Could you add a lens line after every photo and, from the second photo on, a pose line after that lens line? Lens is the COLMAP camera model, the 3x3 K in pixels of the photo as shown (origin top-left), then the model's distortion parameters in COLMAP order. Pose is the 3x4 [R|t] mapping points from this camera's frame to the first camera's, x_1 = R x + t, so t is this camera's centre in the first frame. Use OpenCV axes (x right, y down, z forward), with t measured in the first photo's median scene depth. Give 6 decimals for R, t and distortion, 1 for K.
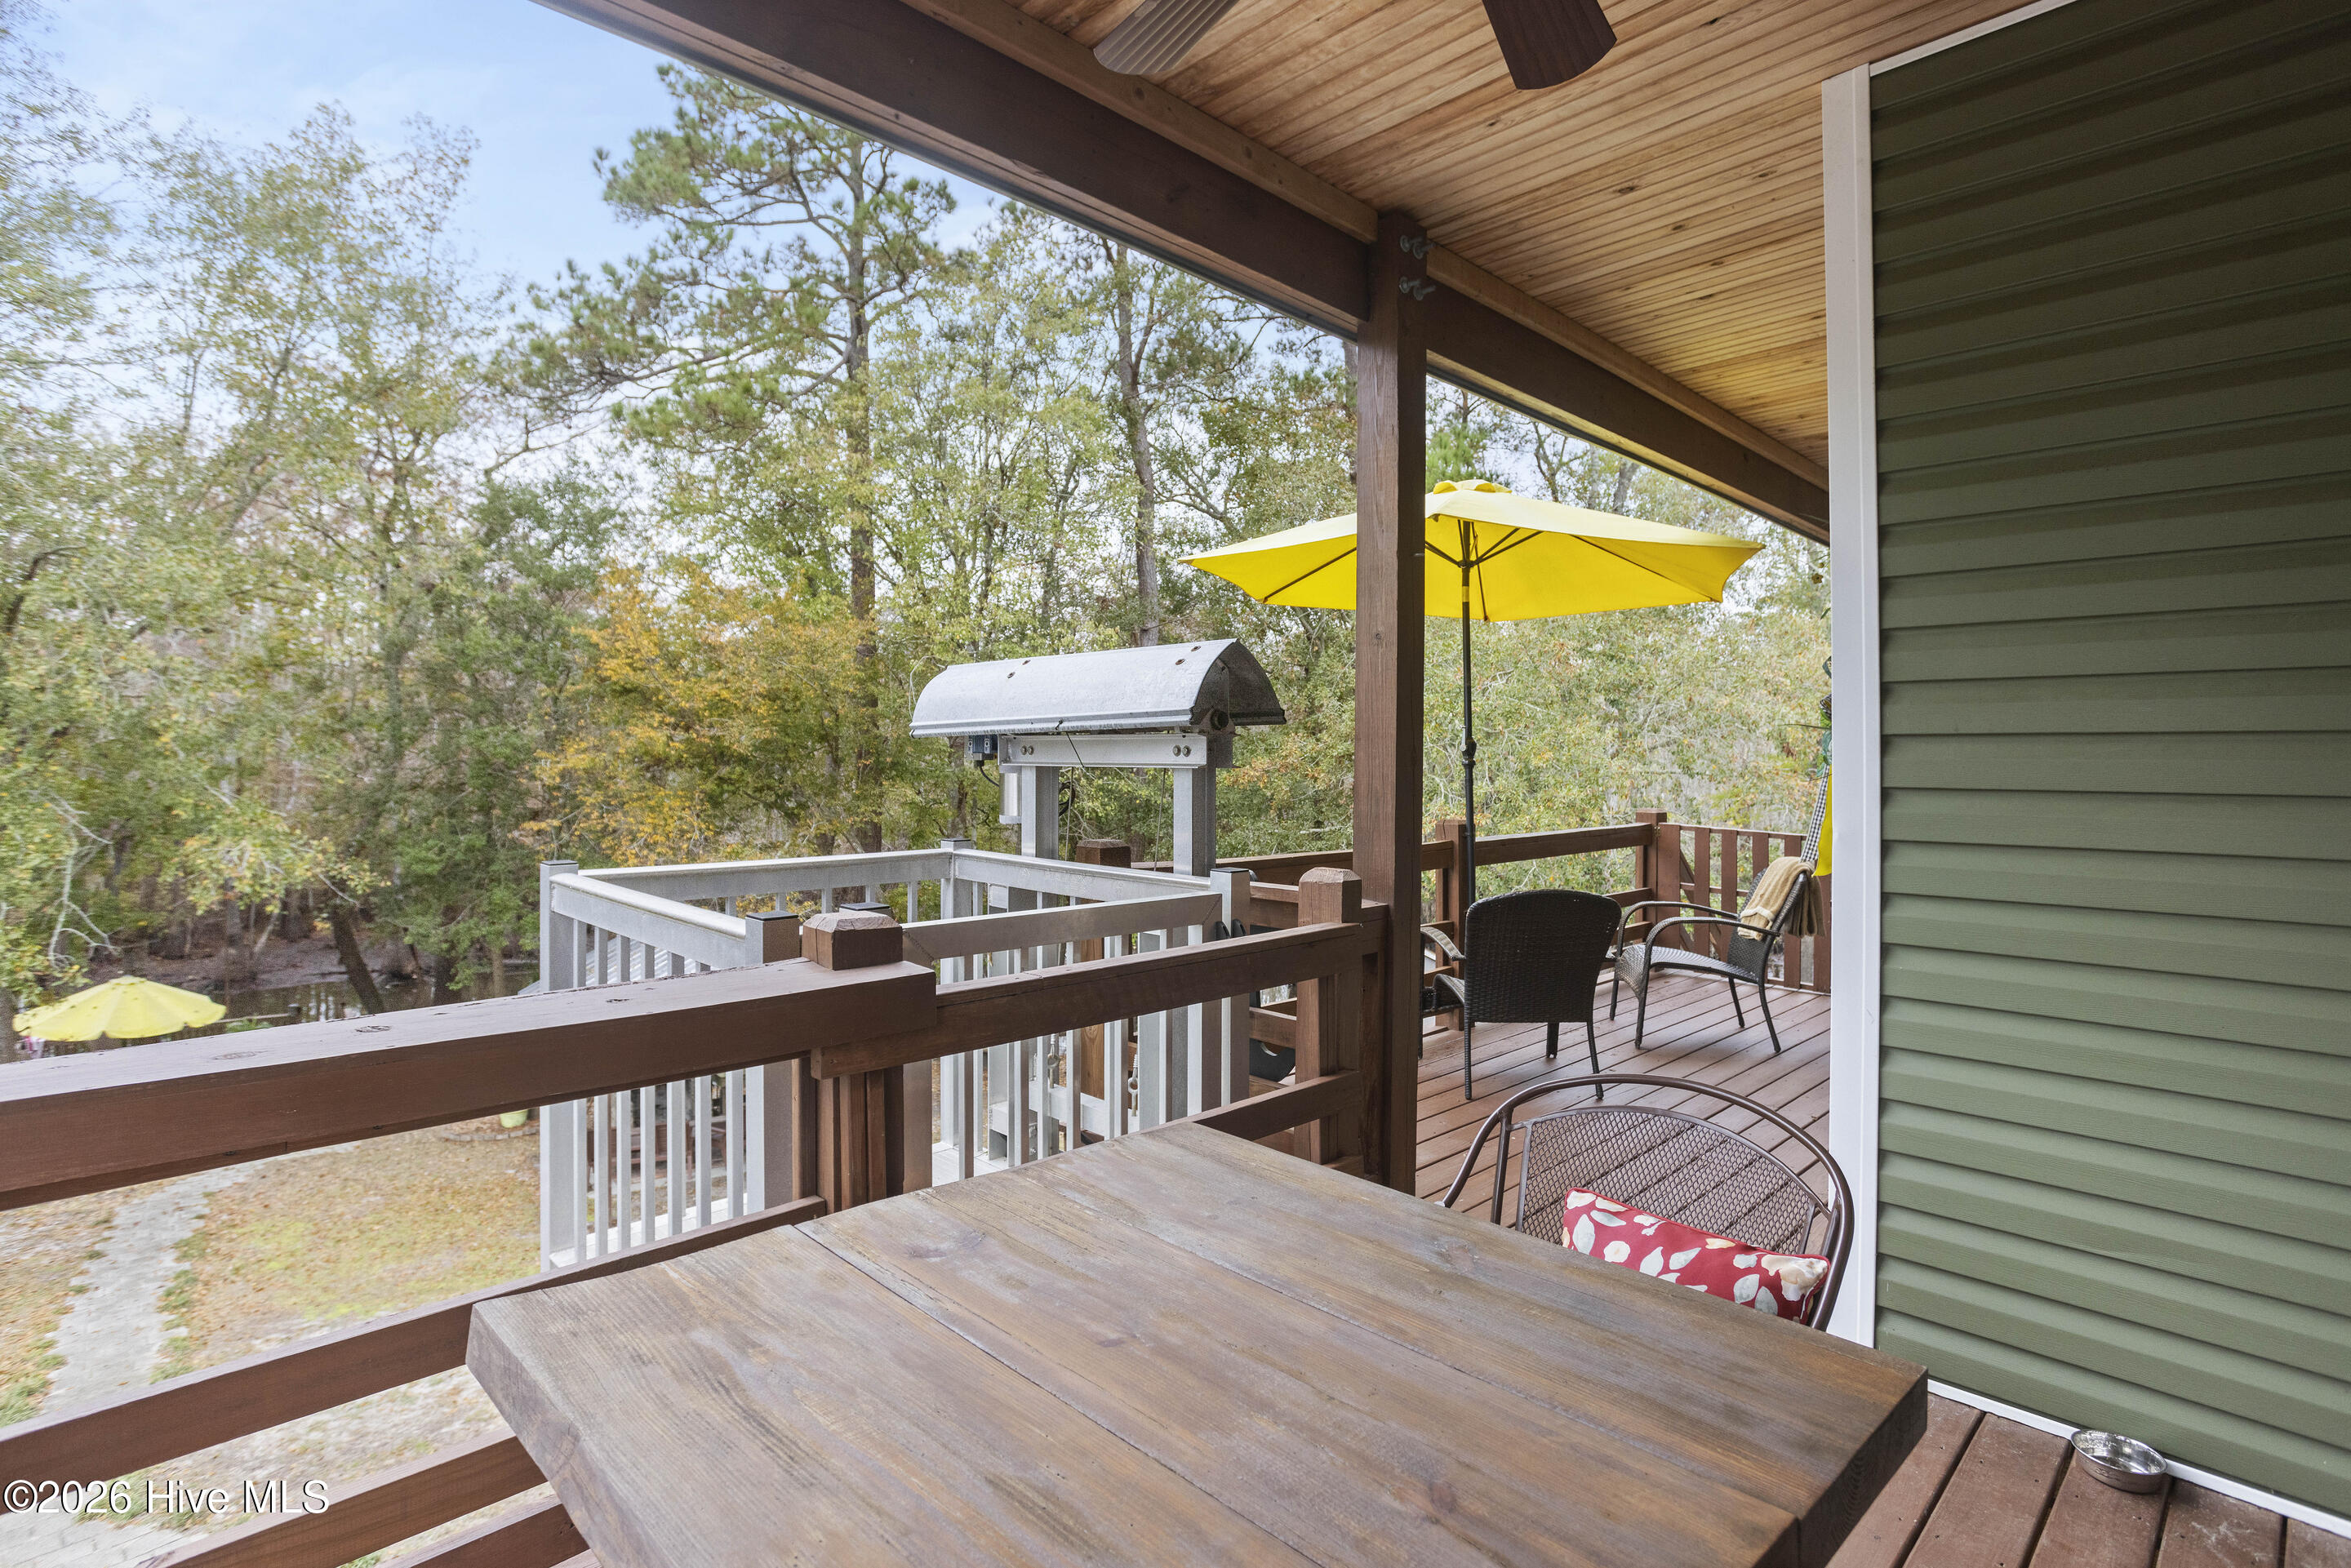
lens RADIAL K [[1151.9, 0, 1175.9], [0, 1151.9, 781.6], [0, 0, 1]] dist [-0.019522, 0.001999]
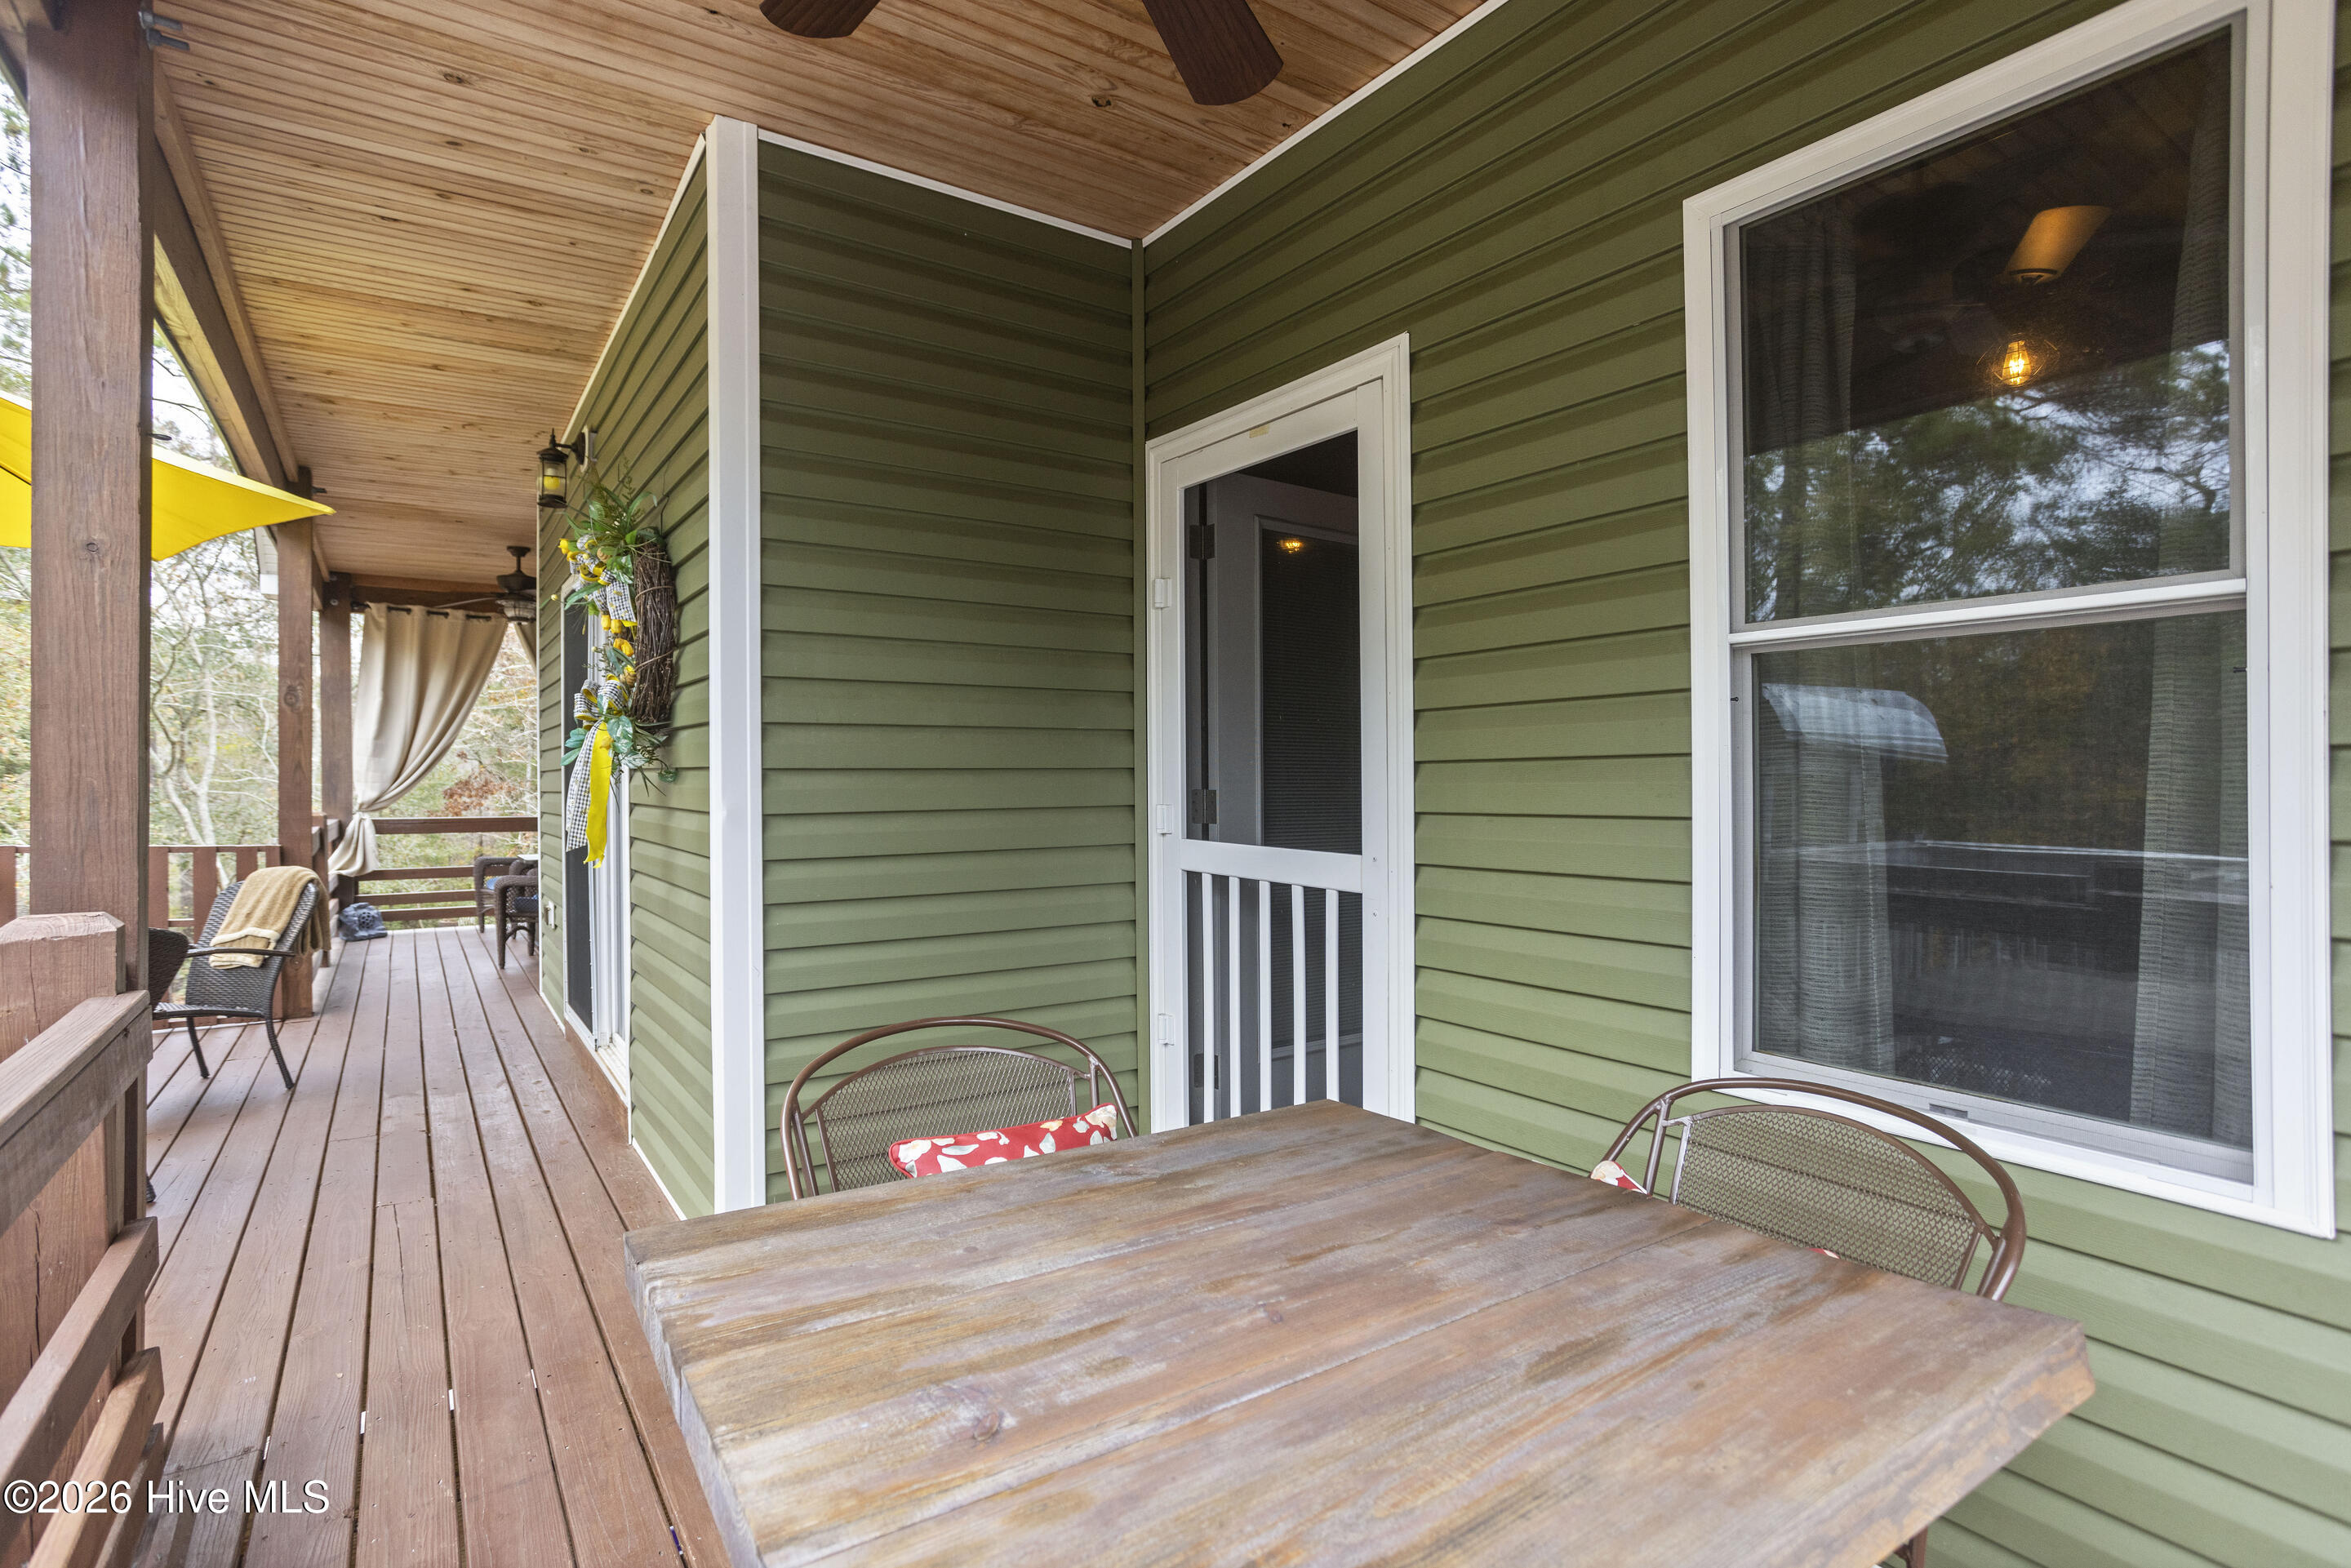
lens RADIAL K [[1151.9, 0, 1174.5], [0, 1151.9, 774.4], [0, 0, 1]] dist [-0.019522, 0.001999]
pose [[0.179133, -0.003575, 0.983818, -0.847827], [0.018302, 0.999832, 0.000301, 0.038213], [-0.983655, 0.017952, 0.179169, 0.773544]]
